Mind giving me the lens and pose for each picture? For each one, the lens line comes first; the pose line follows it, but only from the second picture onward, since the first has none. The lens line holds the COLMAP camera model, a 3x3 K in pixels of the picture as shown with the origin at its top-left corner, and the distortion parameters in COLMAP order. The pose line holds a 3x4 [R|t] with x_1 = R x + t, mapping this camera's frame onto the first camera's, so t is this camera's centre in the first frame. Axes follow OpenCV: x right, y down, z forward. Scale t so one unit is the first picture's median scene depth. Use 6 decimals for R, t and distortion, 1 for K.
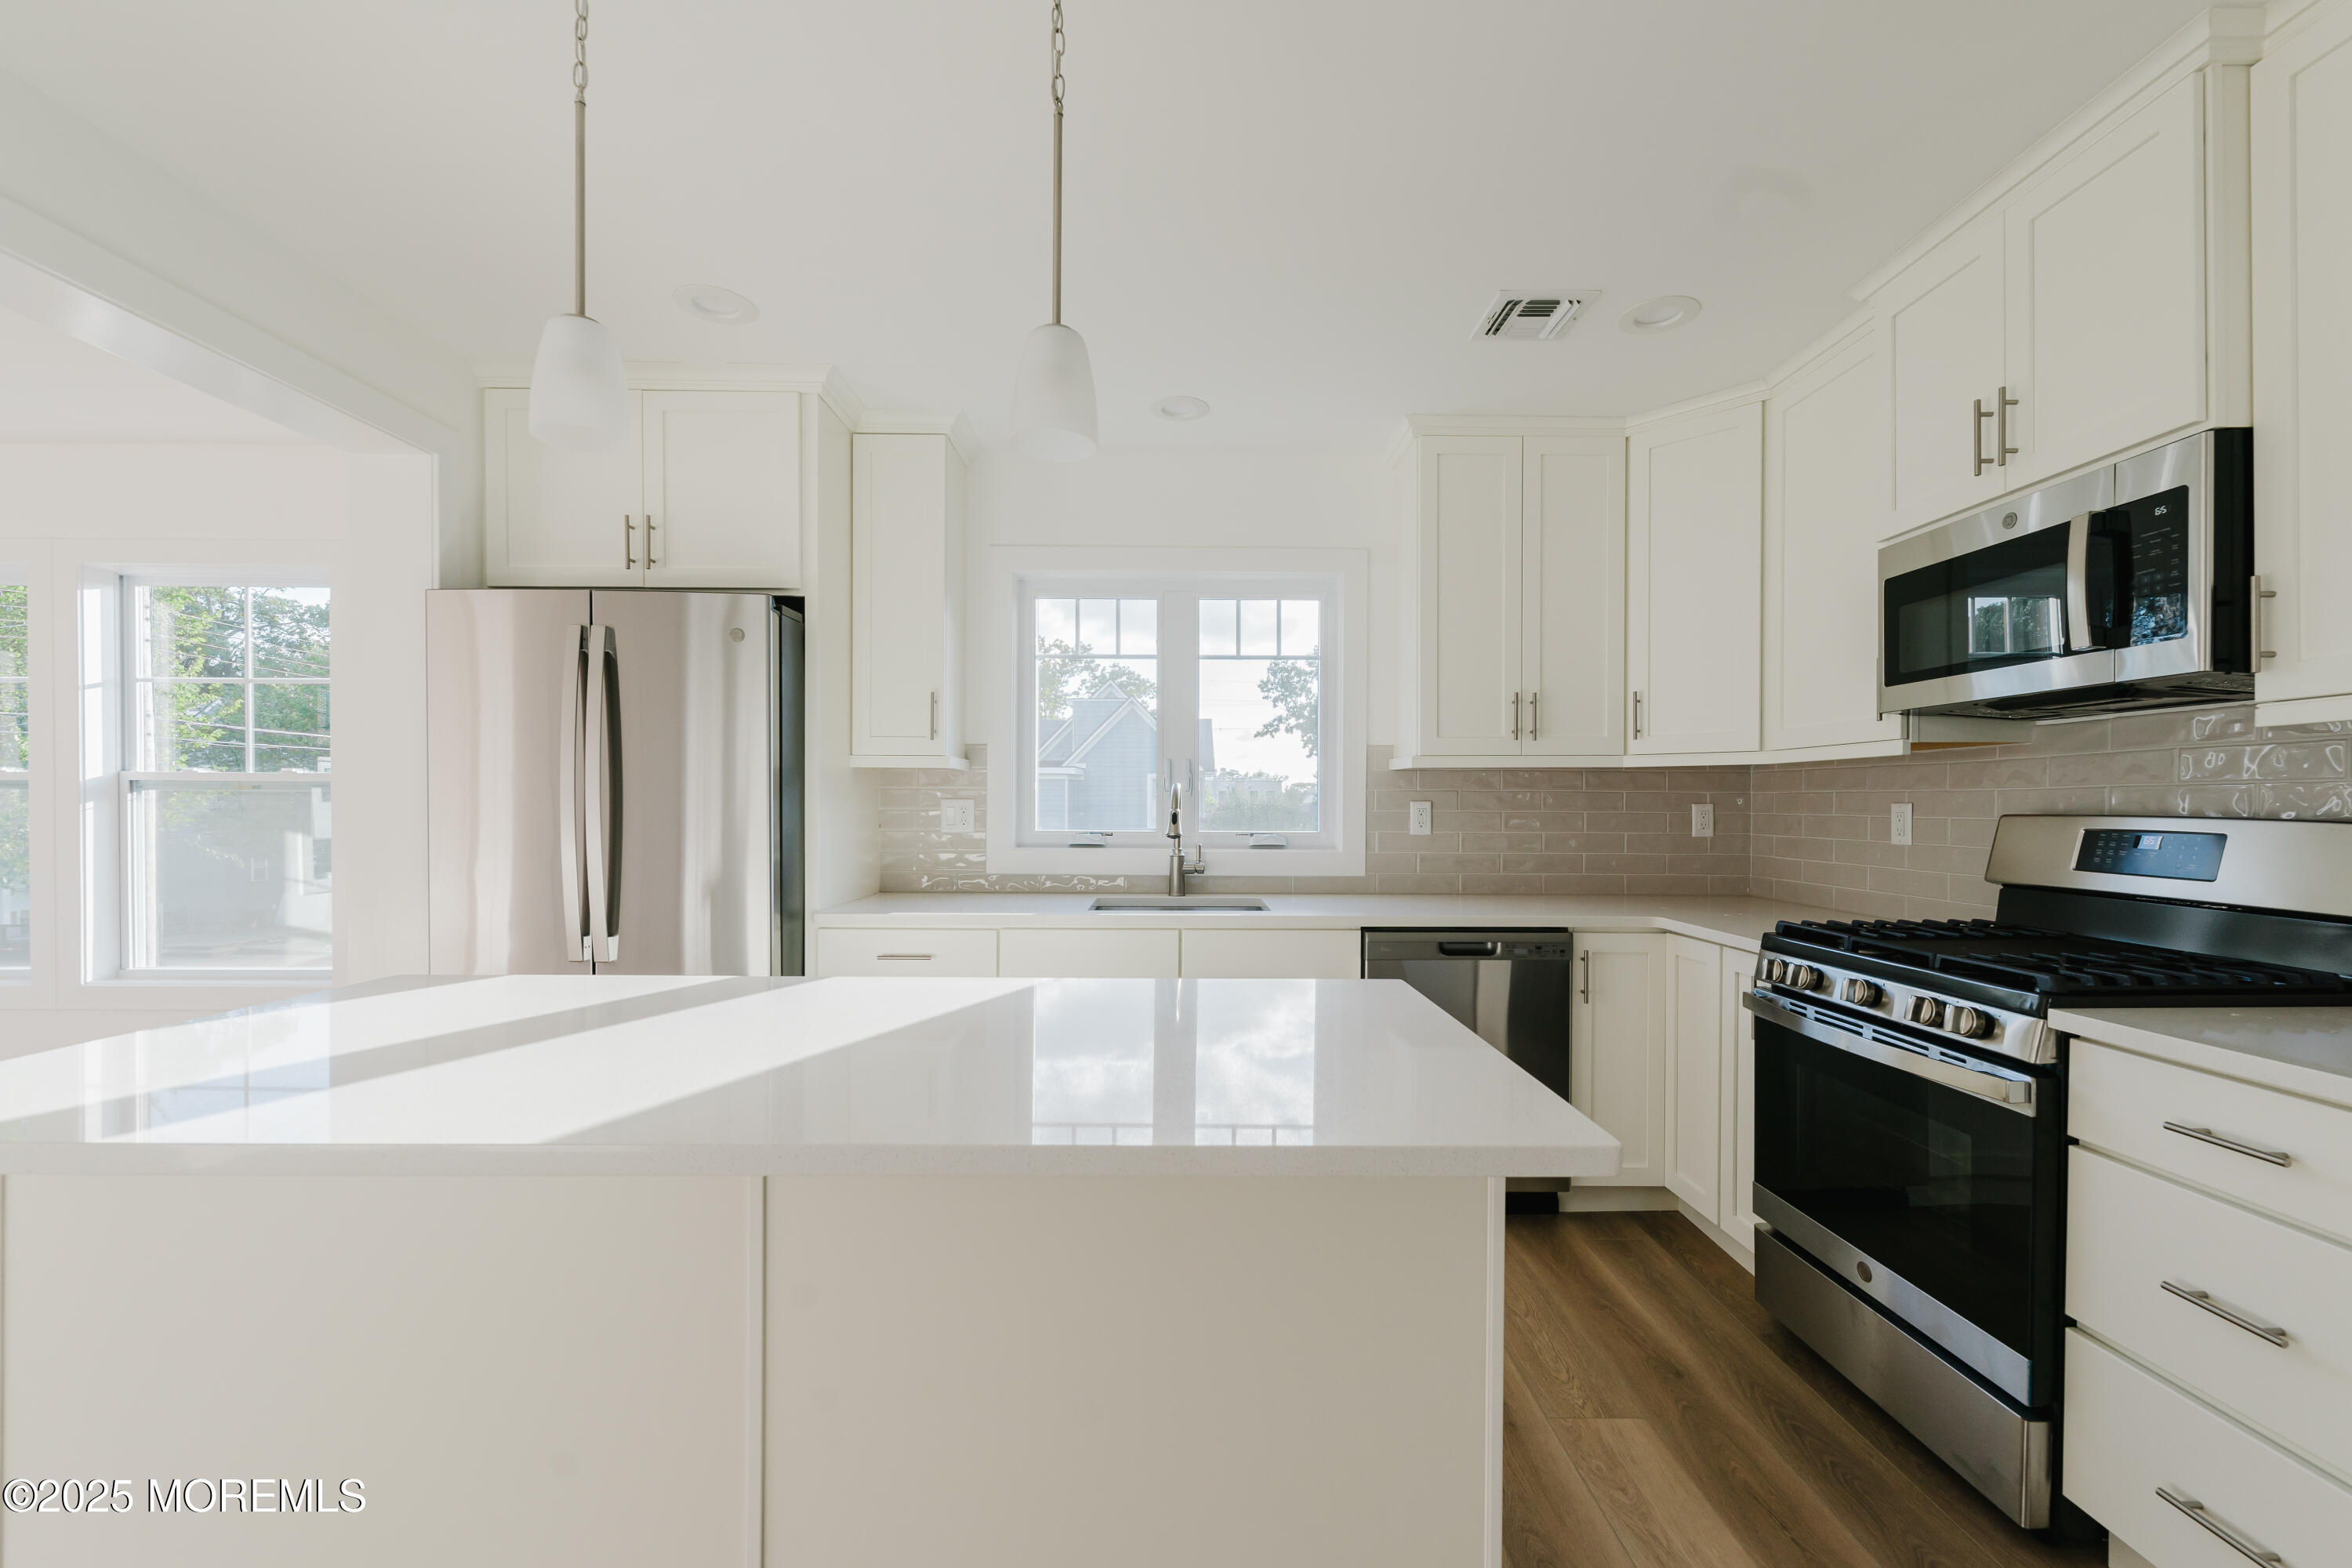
lens RADIAL K [[992.0, 0, 1179.0], [0, 992.0, 813.8], [0, 0, 1]] dist [0.000890, 0.000083]
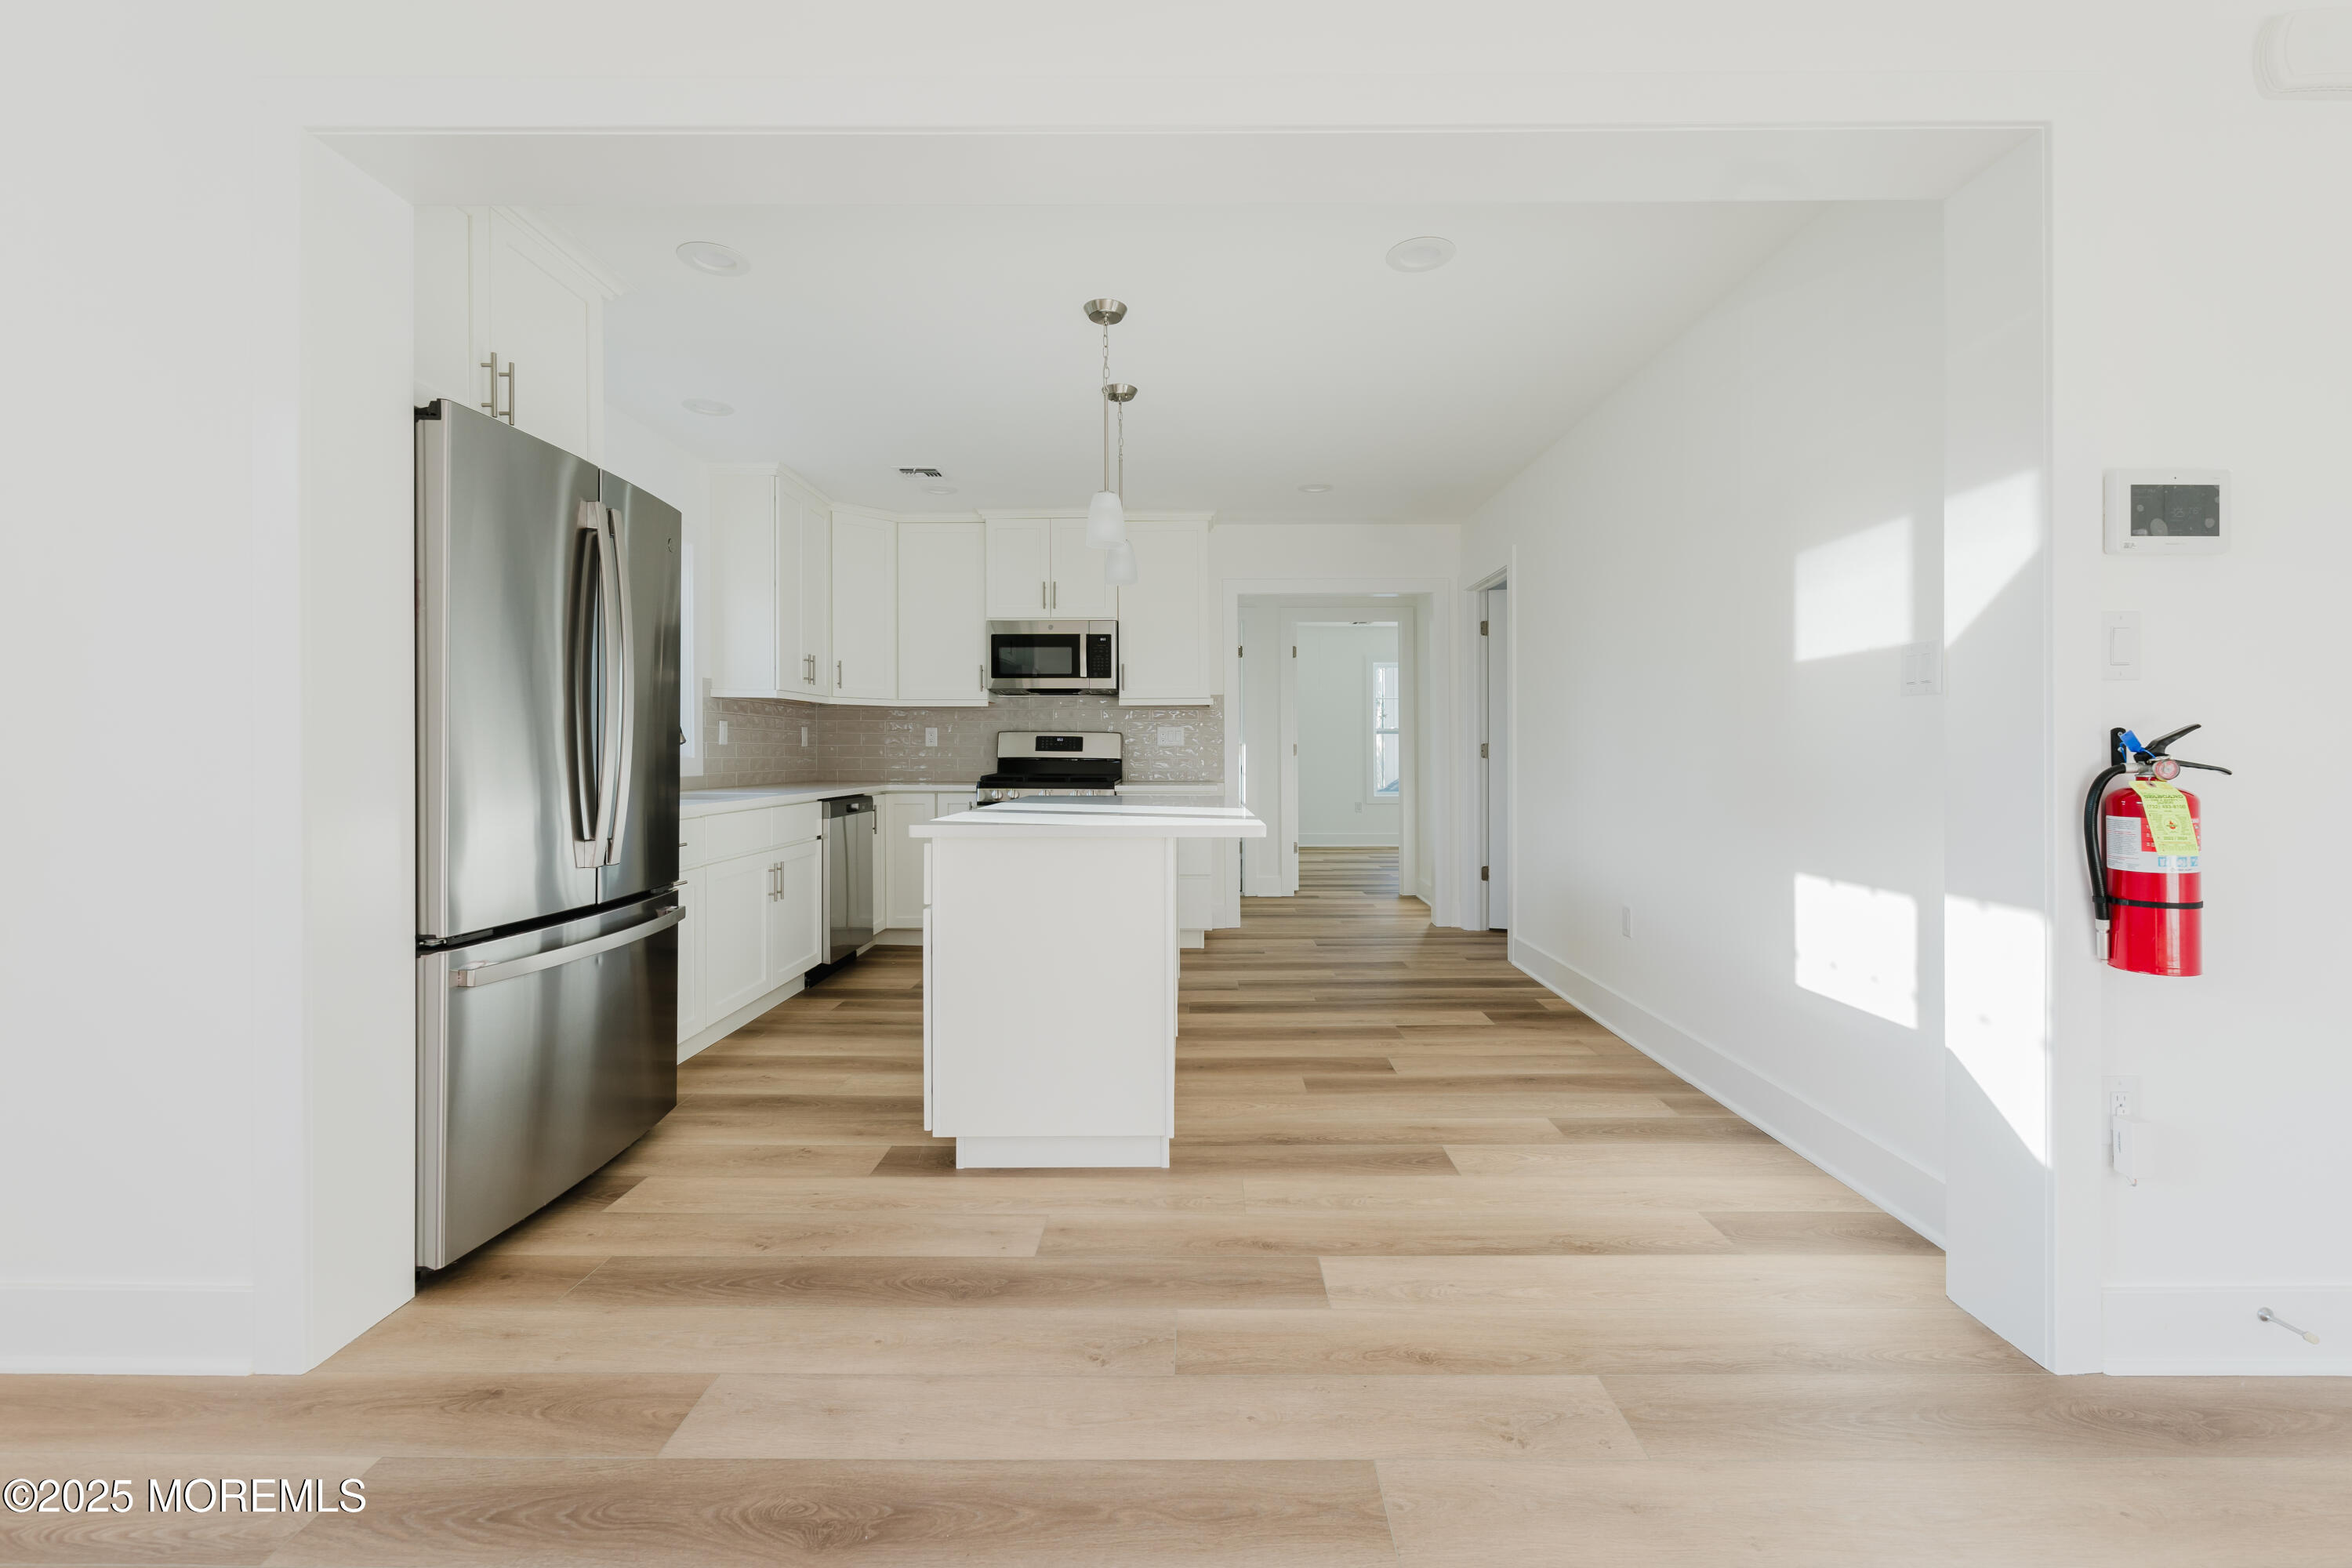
lens RADIAL K [[975.1, 0, 1169.3], [0, 975.1, 724.6], [0, 0, 1]] dist [0.001110, -0.000003]
pose [[0.003014, 0.025123, 0.999680, -1.850287], [0.008697, 0.999646, -0.025148, 0.054809], [-0.999958, 0.008770, 0.002795, 0.621644]]
